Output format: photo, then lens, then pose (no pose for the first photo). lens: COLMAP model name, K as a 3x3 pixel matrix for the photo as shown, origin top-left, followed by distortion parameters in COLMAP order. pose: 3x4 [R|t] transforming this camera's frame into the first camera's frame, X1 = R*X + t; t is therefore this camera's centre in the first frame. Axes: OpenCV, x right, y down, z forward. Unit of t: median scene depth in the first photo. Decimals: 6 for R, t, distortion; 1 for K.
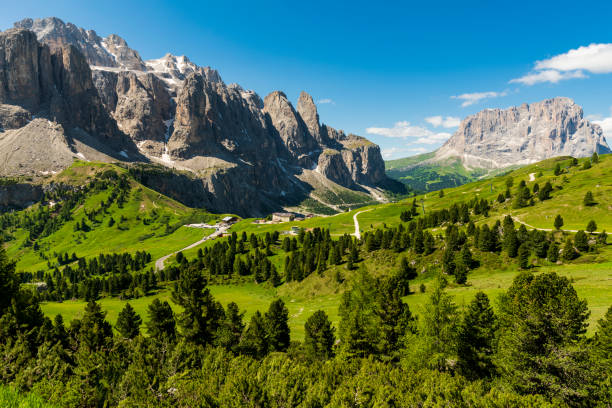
lens RADIAL K [[410.7, 0, 306.0], [0, 410.7, 204.0], [0, 0, 1]] dist [-0.001783, 0.000095]
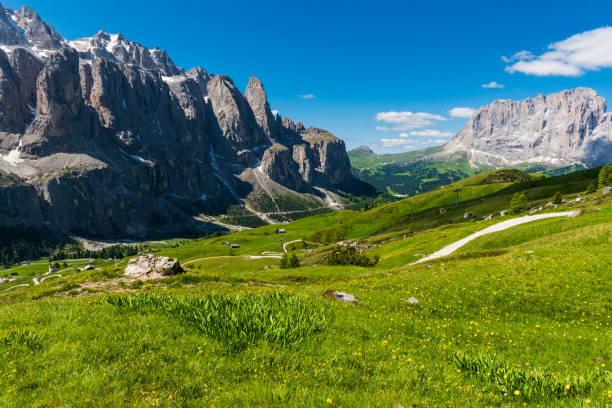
lens RADIAL K [[410.7, 0, 306.0], [0, 410.7, 204.0], [0, 0, 1]] dist [-0.001783, 0.000095]
pose [[0.998201, 0.027065, -0.053492, 0.161496], [-0.025687, 0.999325, 0.026273, -0.032514], [0.054167, -0.024852, 0.998223, 0.146429]]
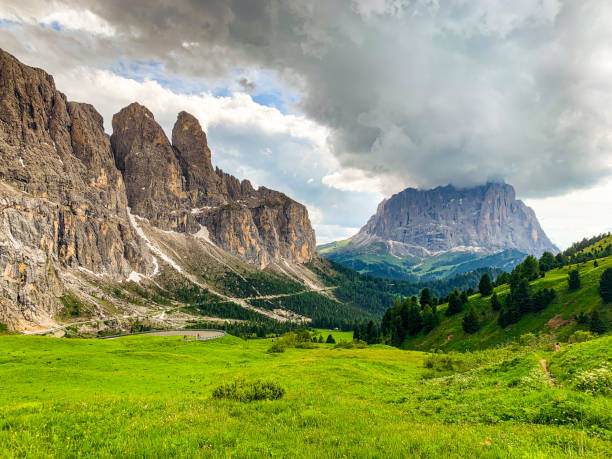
lens RADIAL K [[463.0, 0, 306.0], [0, 463.0, 229.5], [0, 0, 1]] dist [0.091139, -0.143527]
pose [[0.971121, 0.014782, 0.238127, 0.007066], [0.024967, 0.986303, -0.163042, 0.011701], [-0.237276, 0.164279, 0.957451, 0.342455]]
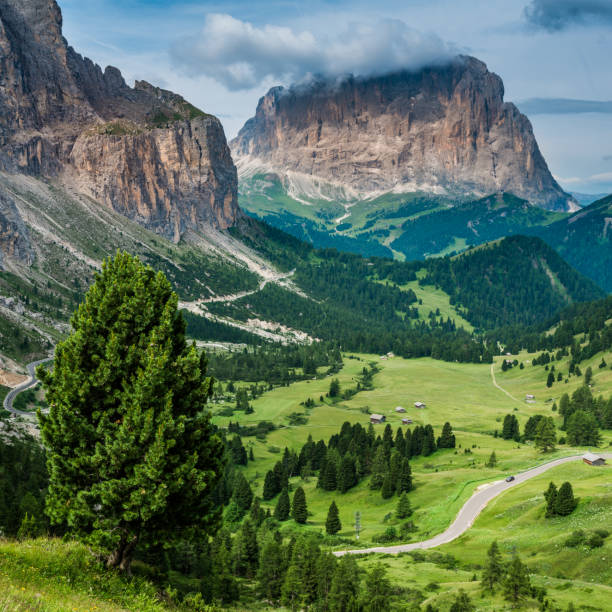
lens RADIAL K [[870.6, 0, 276.5], [0, 870.6, 314.8], [0, 0, 1]] dist [0.042561, -0.047858]
pose [[0.894662, -0.050556, 0.443873, -0.126813], [0.034671, 0.998437, 0.043837, -0.011106], [-0.445396, -0.023830, 0.895017, 0.341681]]
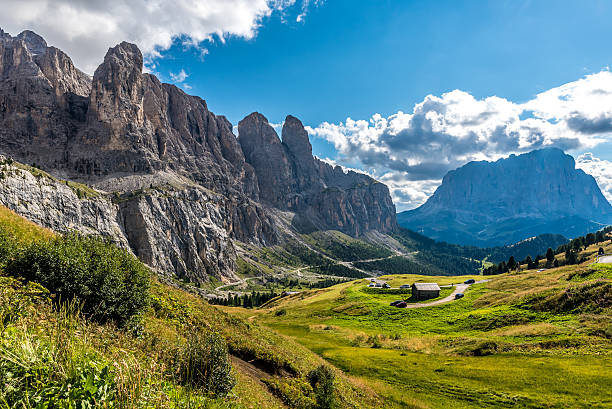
lens RADIAL K [[410.7, 0, 306.0], [0, 410.7, 204.5], [0, 0, 1]] dist [-0.001783, 0.000095]
pose [[0.996887, -0.011966, 0.077931, -0.039053], [0.024114, 0.987327, -0.156857, 0.011366], [-0.075066, 0.158248, 0.984542, 0.277775]]
